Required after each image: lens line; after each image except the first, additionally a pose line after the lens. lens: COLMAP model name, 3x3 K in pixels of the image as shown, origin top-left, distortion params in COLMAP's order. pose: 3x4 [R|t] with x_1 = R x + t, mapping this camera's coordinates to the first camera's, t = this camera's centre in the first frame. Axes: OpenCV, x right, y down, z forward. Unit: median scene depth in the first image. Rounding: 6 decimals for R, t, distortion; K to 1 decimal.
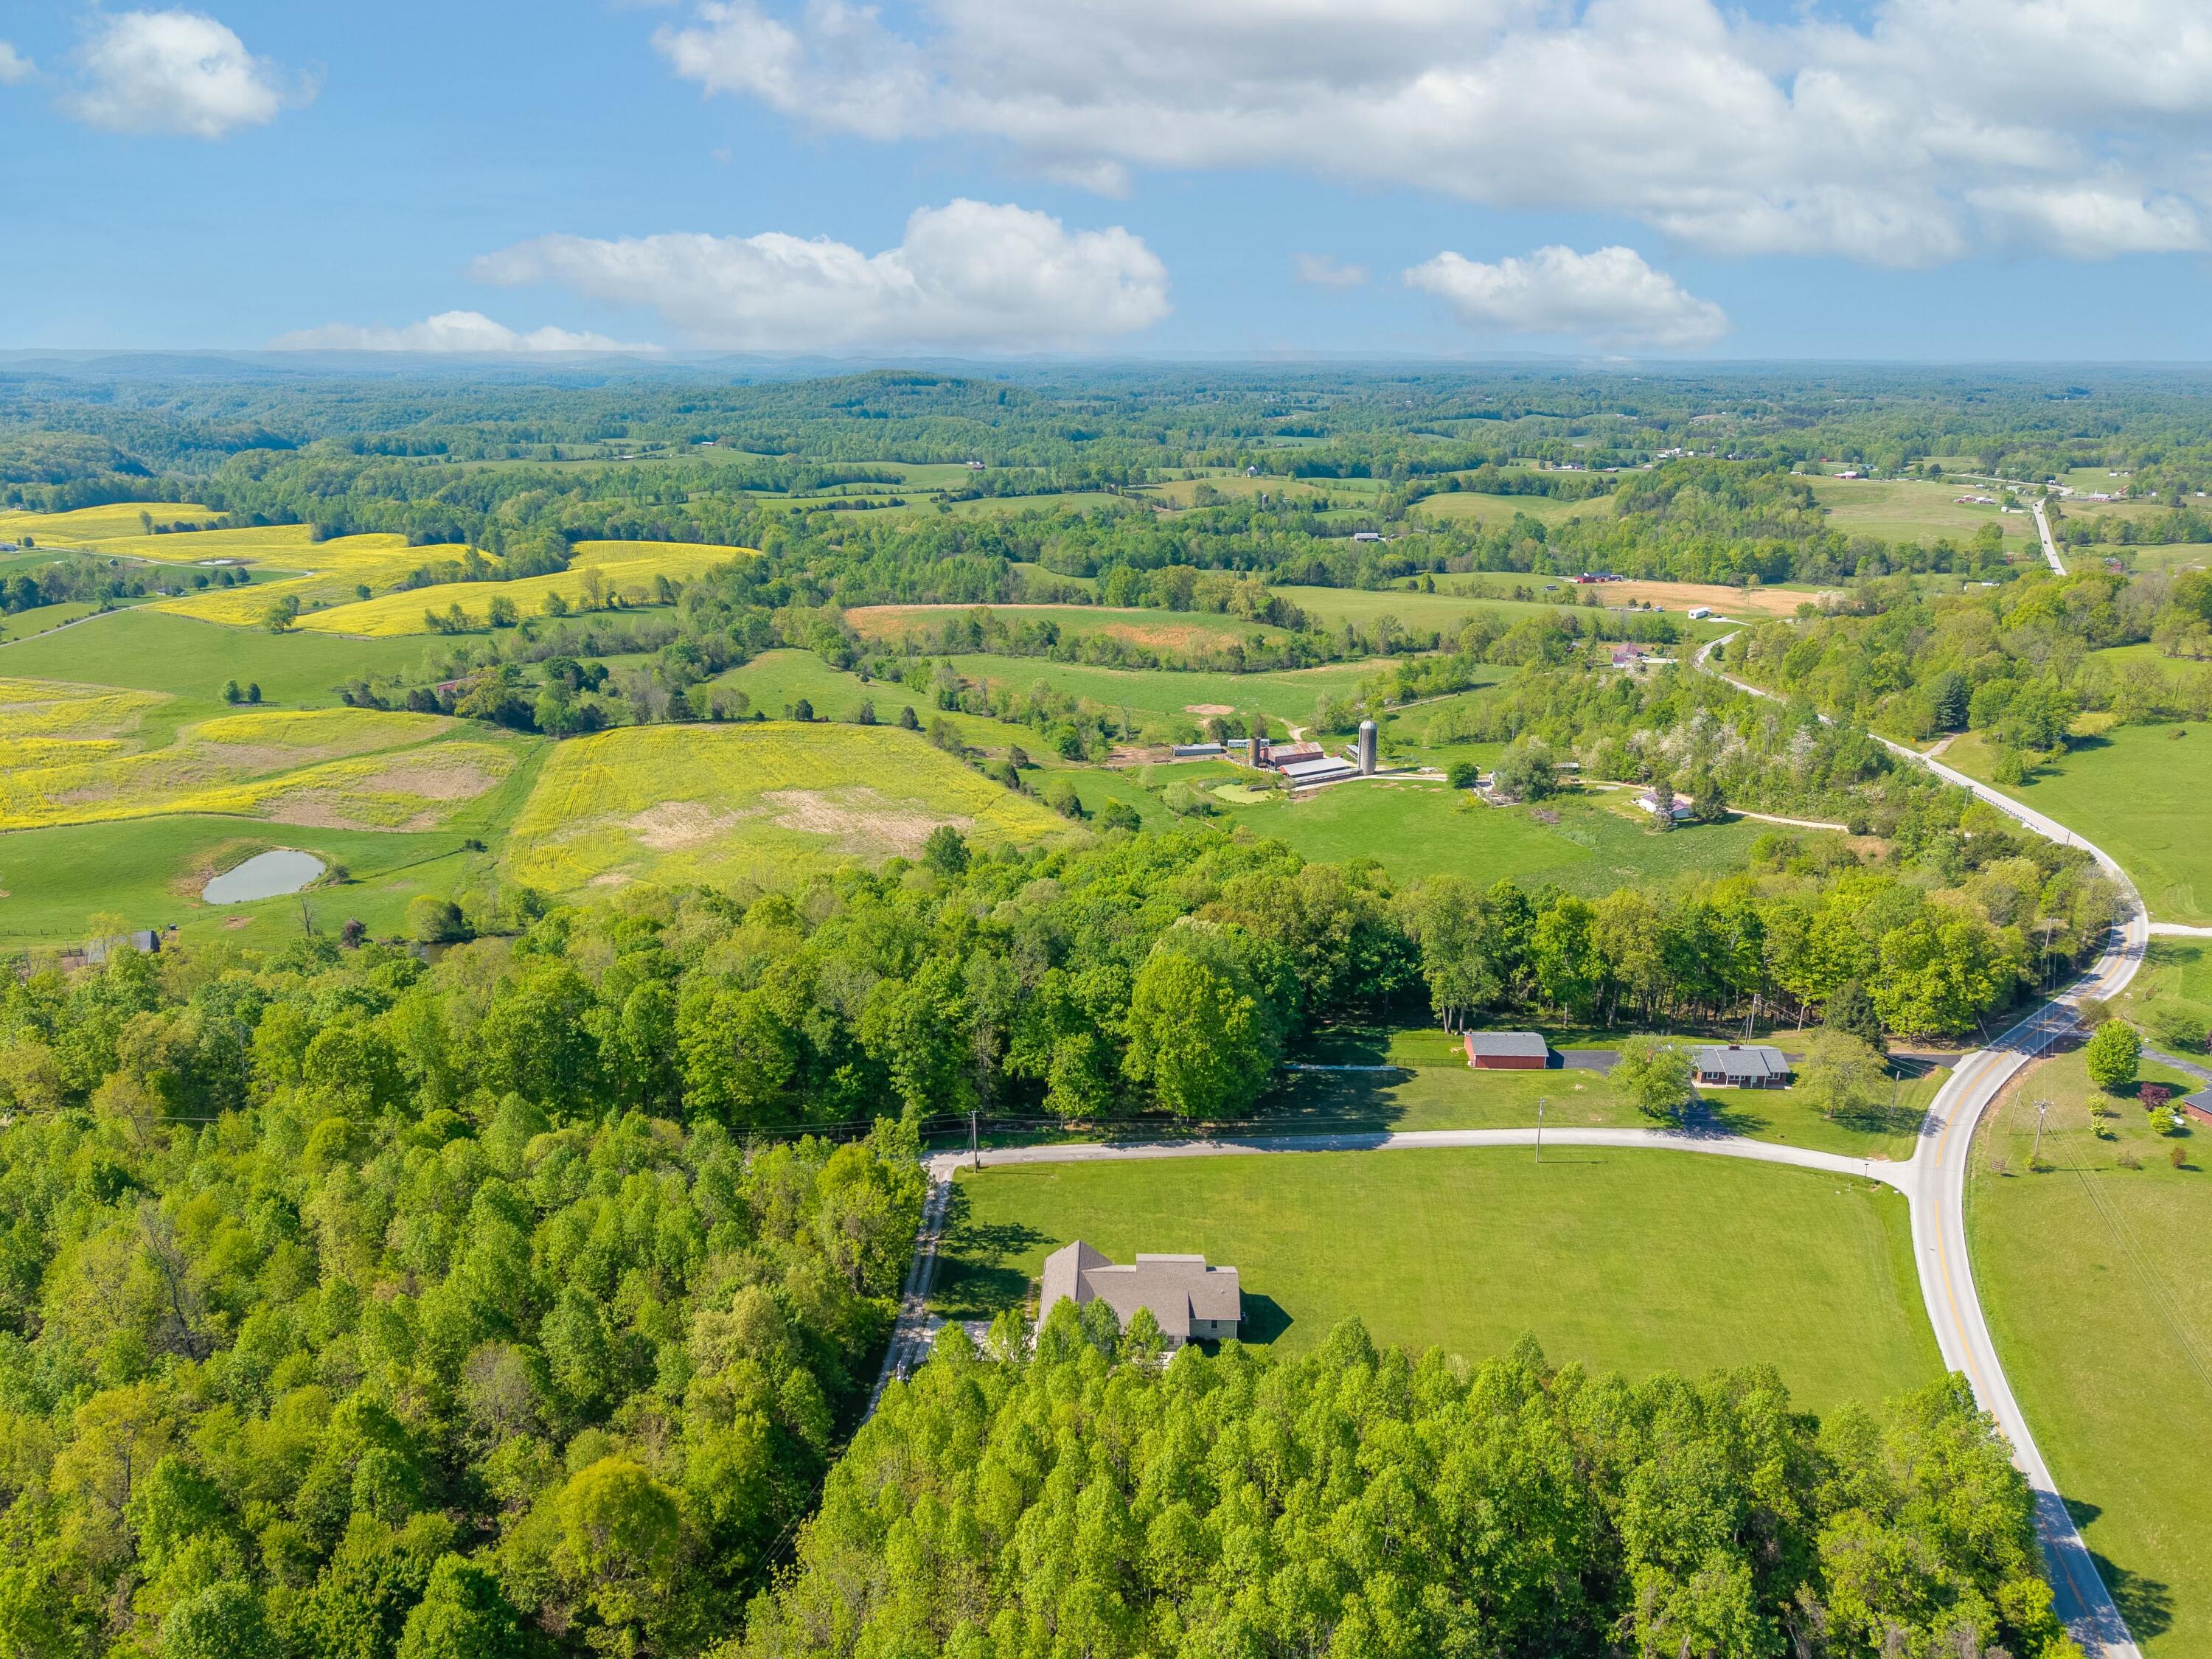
lens RADIAL K [[1468.0, 0, 1071.2], [0, 1468.0, 830.4], [0, 0, 1]] dist [0.134474, -0.120204]
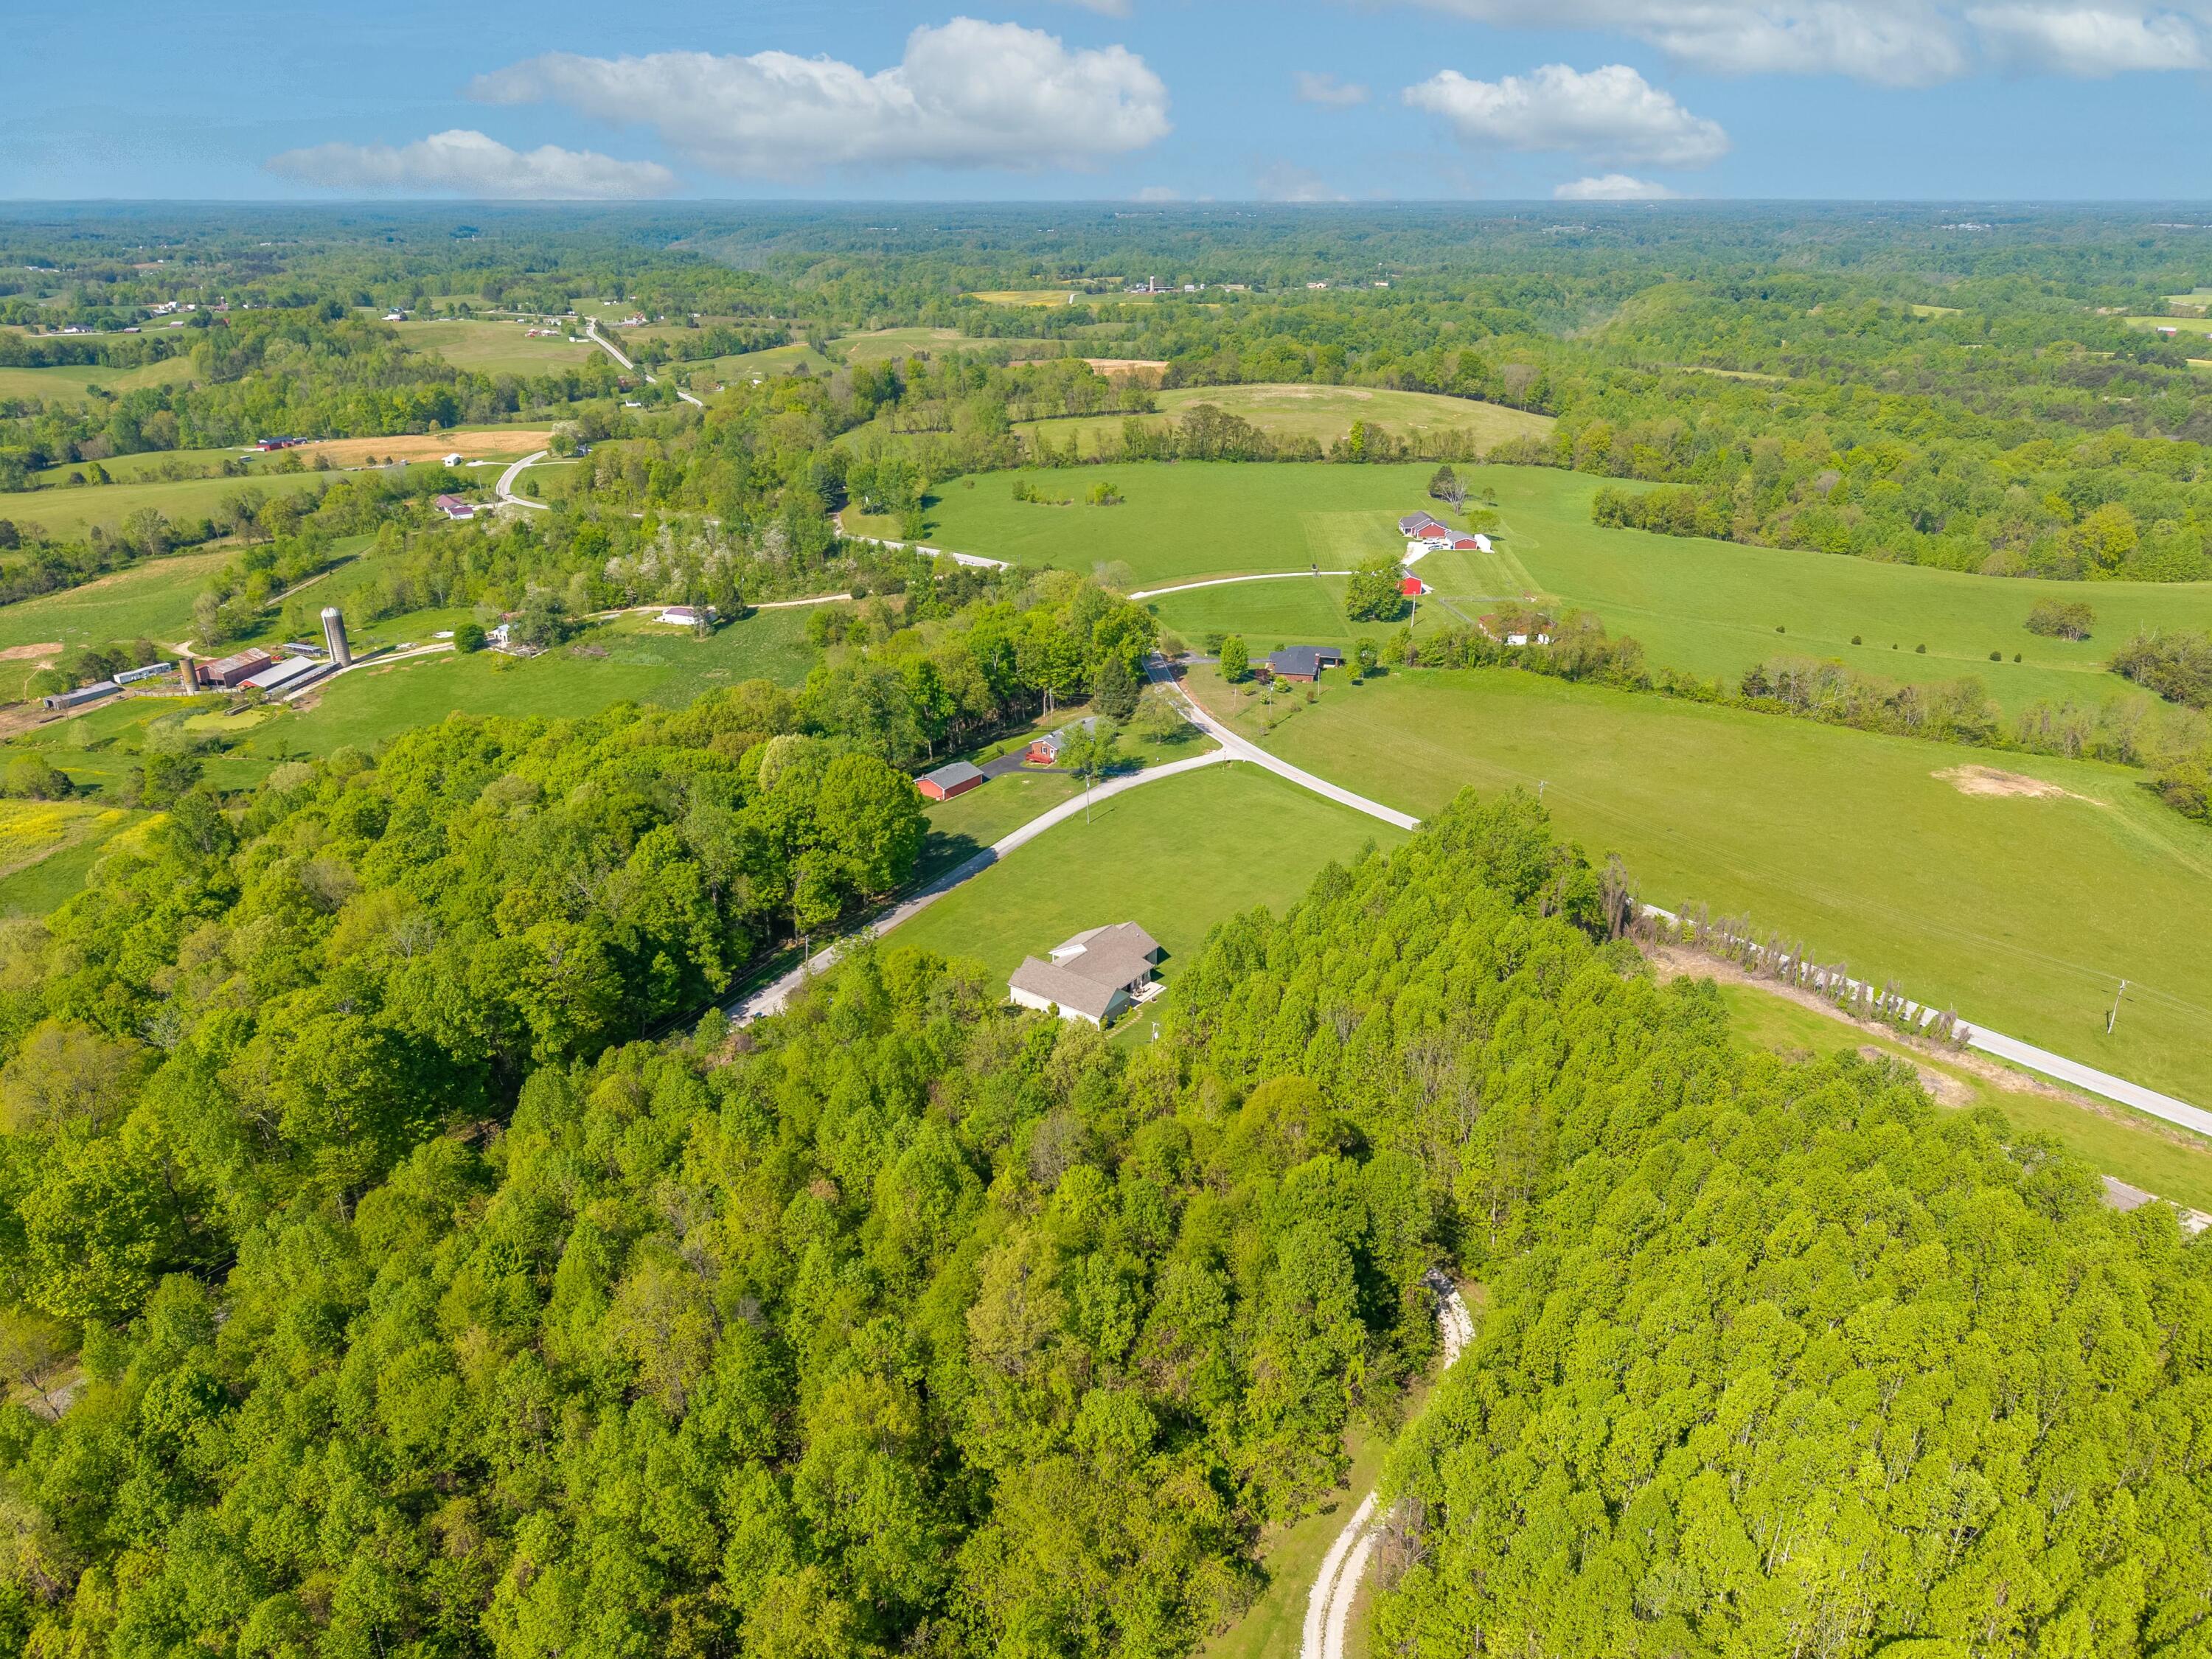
lens RADIAL K [[1468.0, 0, 1071.2], [0, 1468.0, 830.4], [0, 0, 1]] dist [0.134474, -0.120204]
pose [[0.632090, -0.330787, 0.700745, -0.201912], [0.265613, 0.942013, 0.205088, -0.014327], [-0.727951, 0.056493, 0.683298, 0.045380]]
